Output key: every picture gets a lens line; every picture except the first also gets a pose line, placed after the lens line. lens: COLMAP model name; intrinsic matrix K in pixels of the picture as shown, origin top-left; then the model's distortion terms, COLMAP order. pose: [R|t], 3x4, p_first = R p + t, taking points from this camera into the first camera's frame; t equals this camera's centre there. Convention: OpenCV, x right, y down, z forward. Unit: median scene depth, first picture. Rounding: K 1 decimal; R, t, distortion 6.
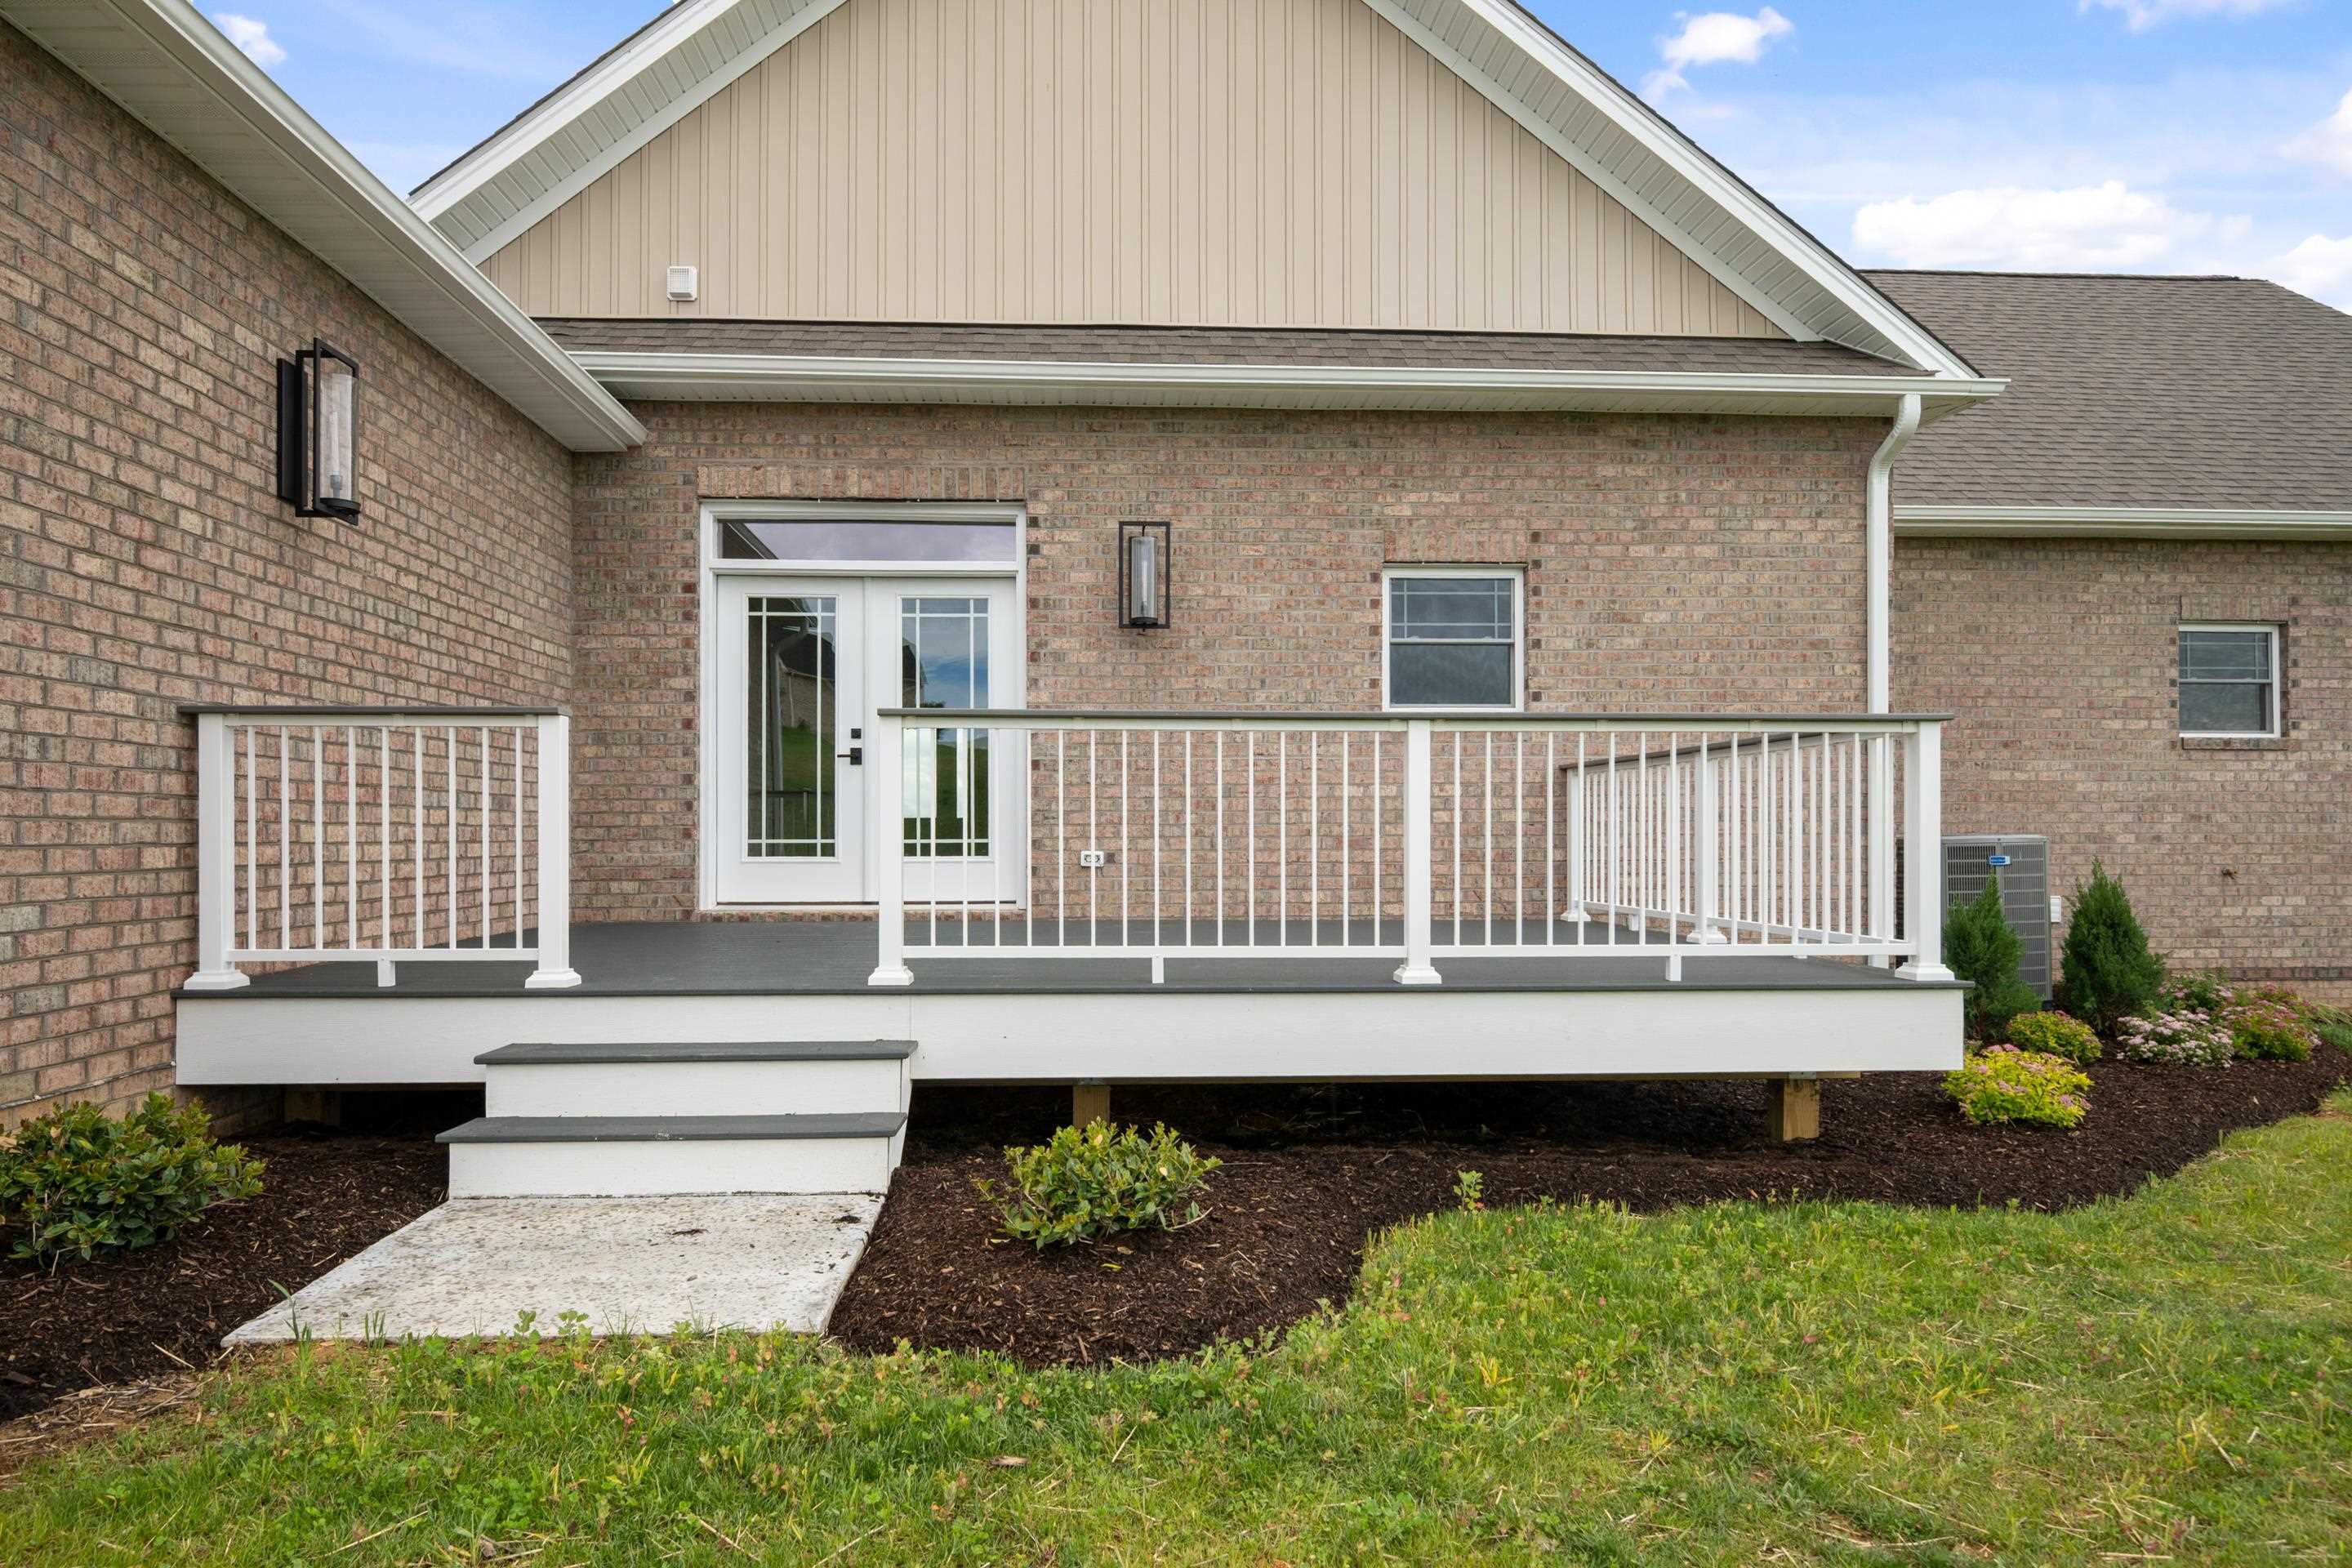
lens RADIAL K [[1403.7, 0, 1153.0], [0, 1403.7, 828.6], [0, 0, 1]] dist [-0.002320, -0.002051]
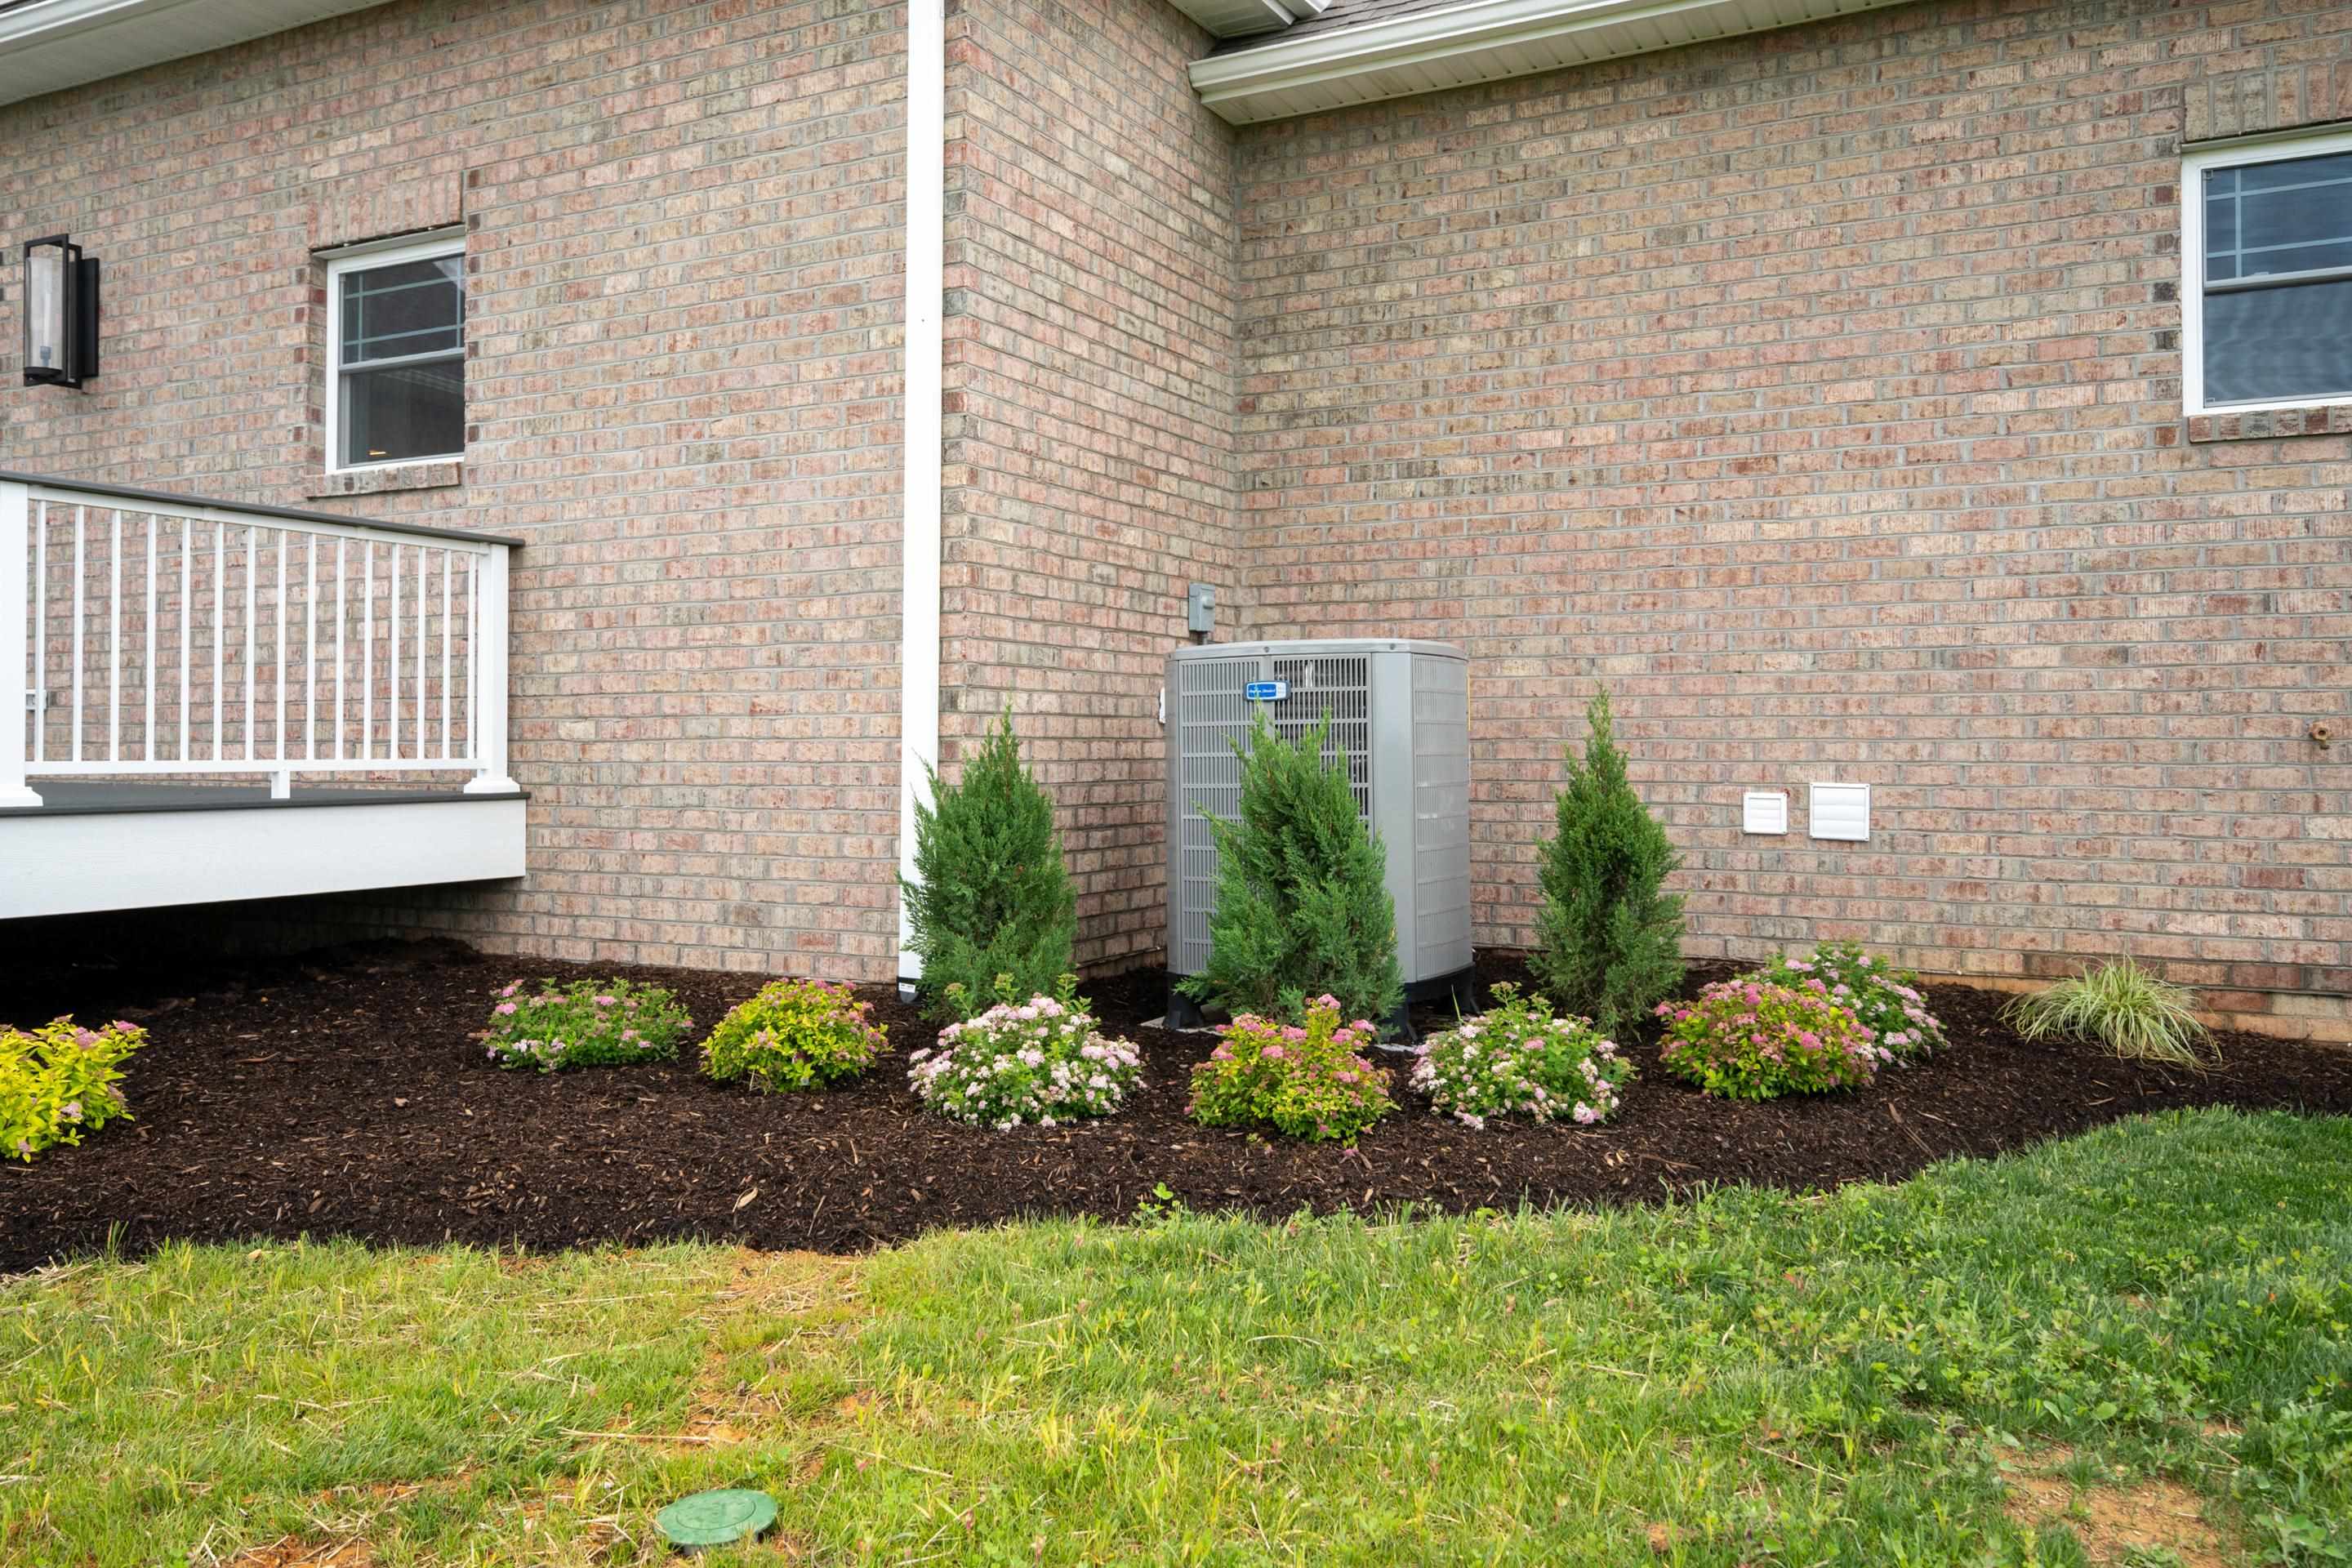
lens RADIAL K [[1799.6, 0, 1172.2], [0, 1799.6, 711.2], [0, 0, 1]] dist [0.032062, -0.008195]
pose [[0.861116, -0.007969, -0.508346, 0.953964], [0.000366, 0.999887, -0.015055, 0.041865], [0.508409, 0.012778, 0.861021, 0.467736]]
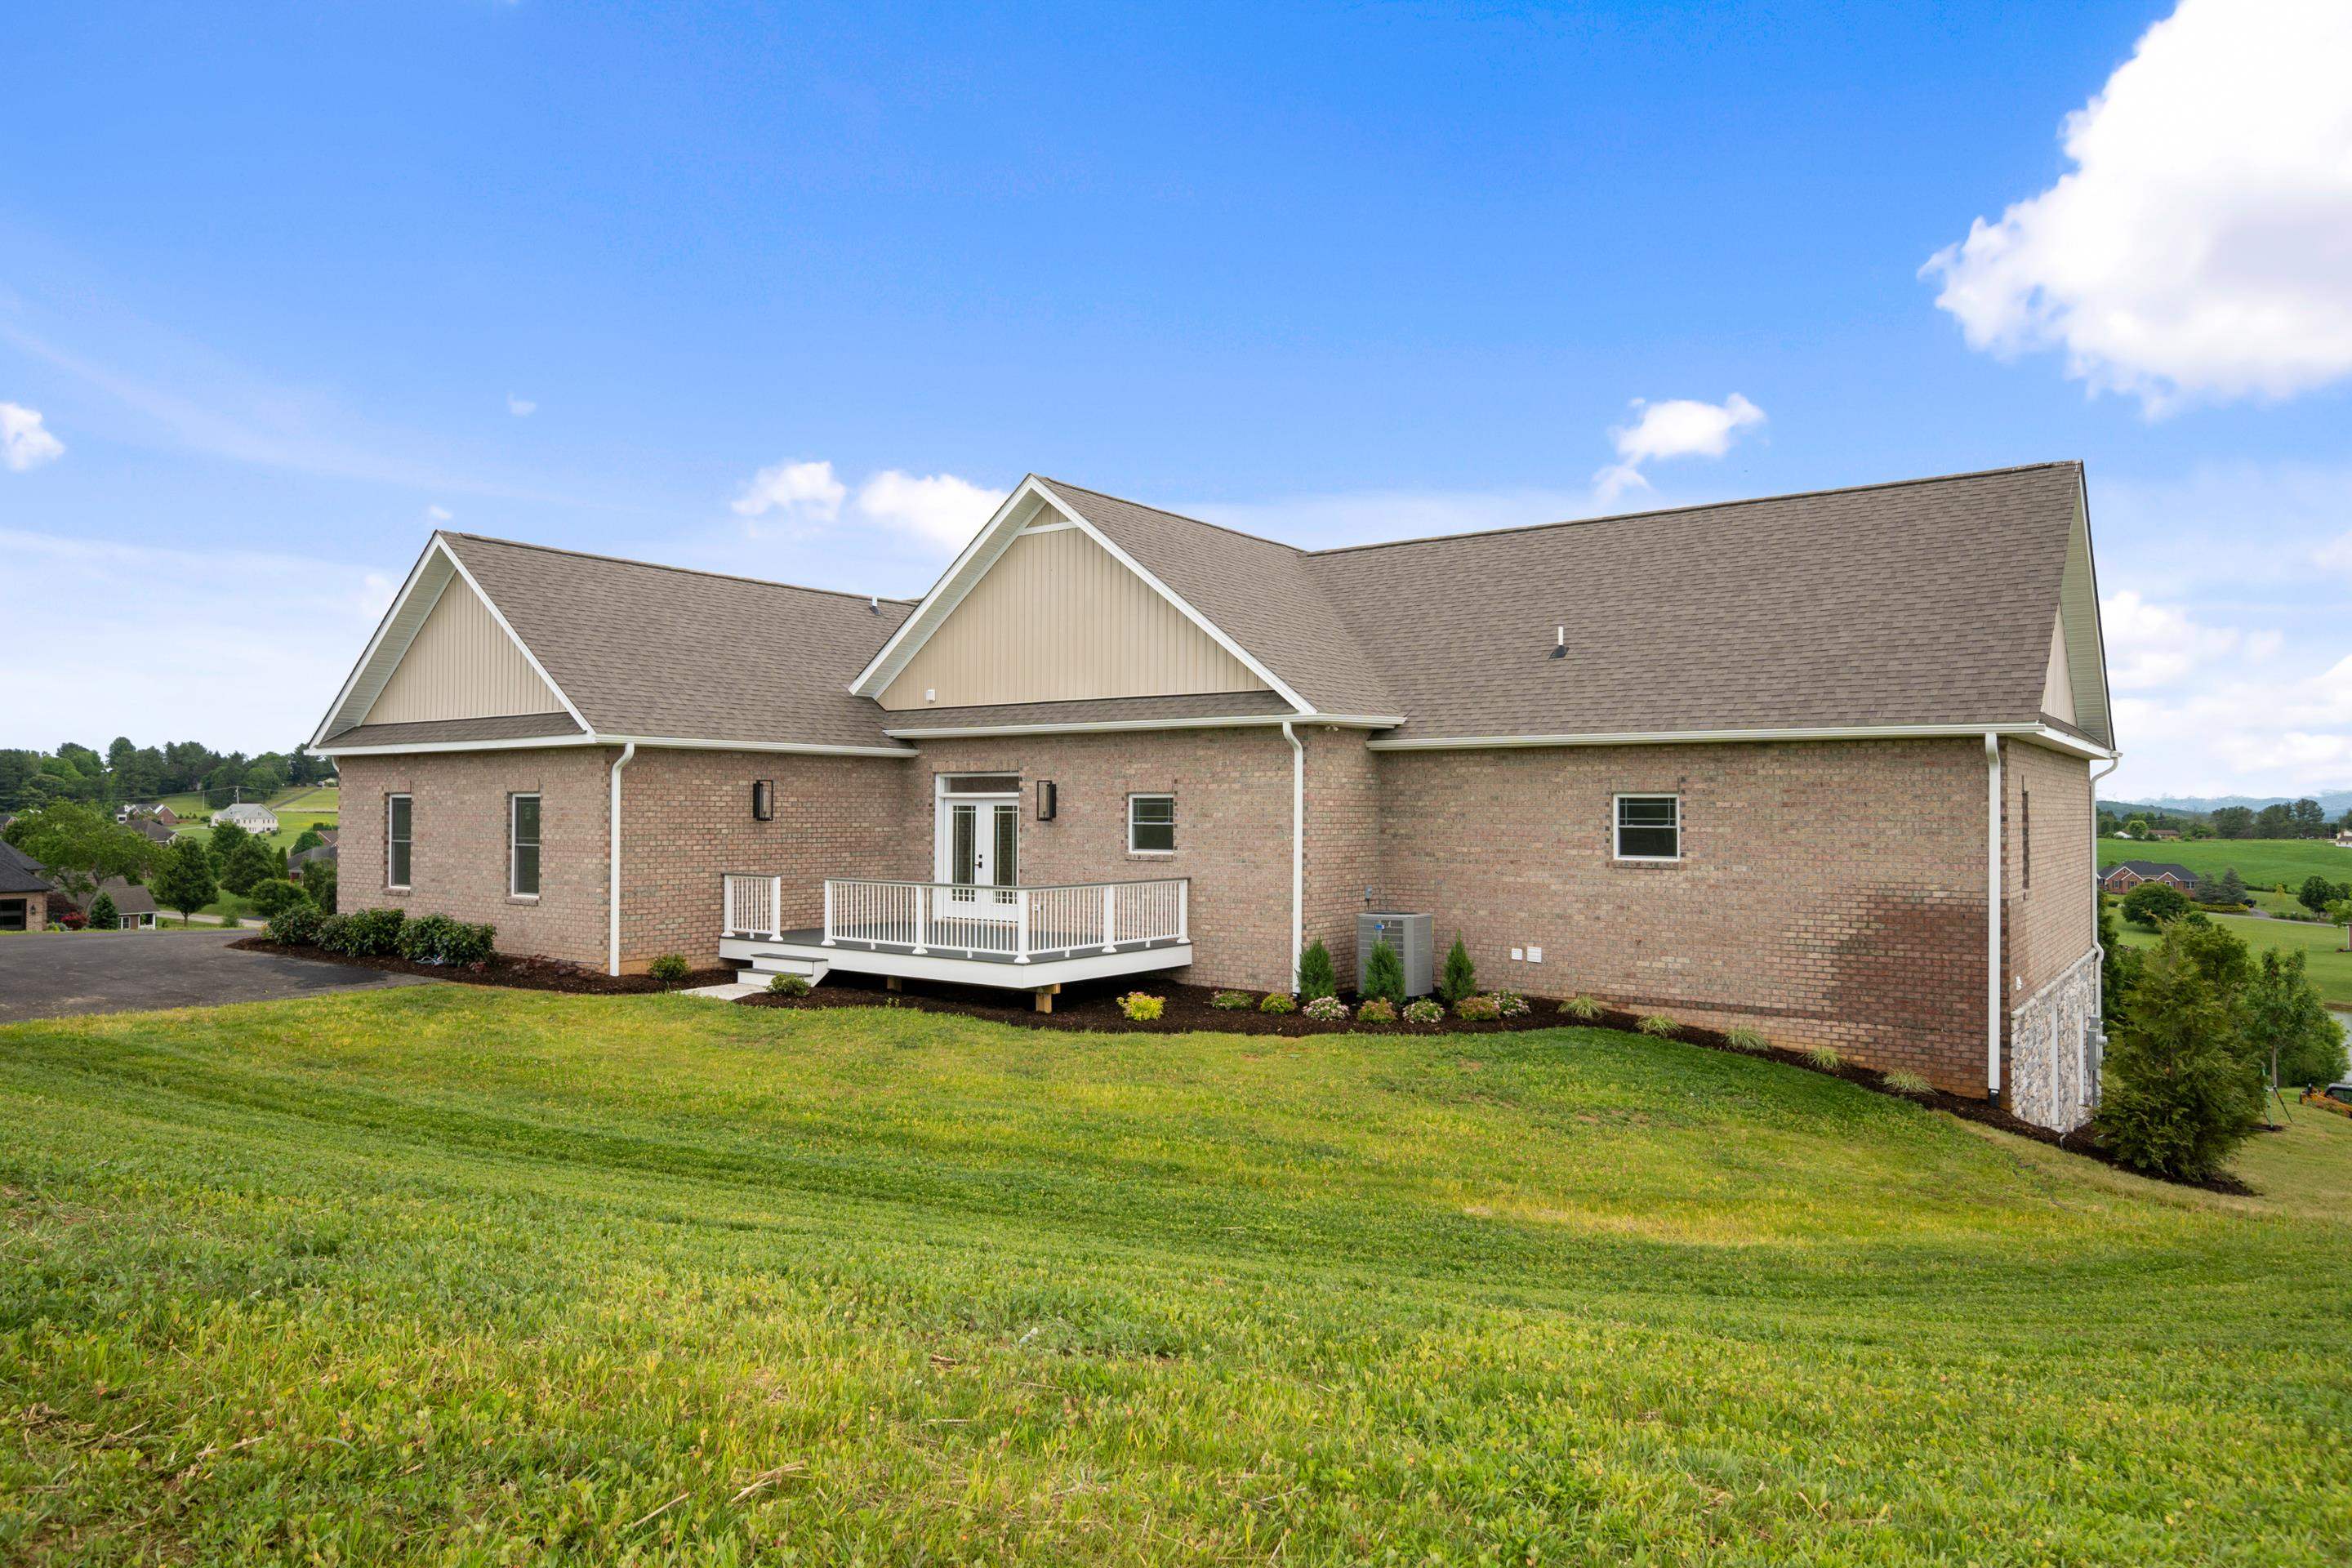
lens RADIAL K [[1454.4, 0, 1167.8], [0, 1454.4, 791.5], [0, 0, 1]] dist [0.024631, 0.000043]
pose [[0.771932, -0.004411, -0.635690, 1.850249], [-0.001969, 0.999955, -0.009330, -0.168117], [0.635702, 0.008453, 0.771888, -0.931183]]
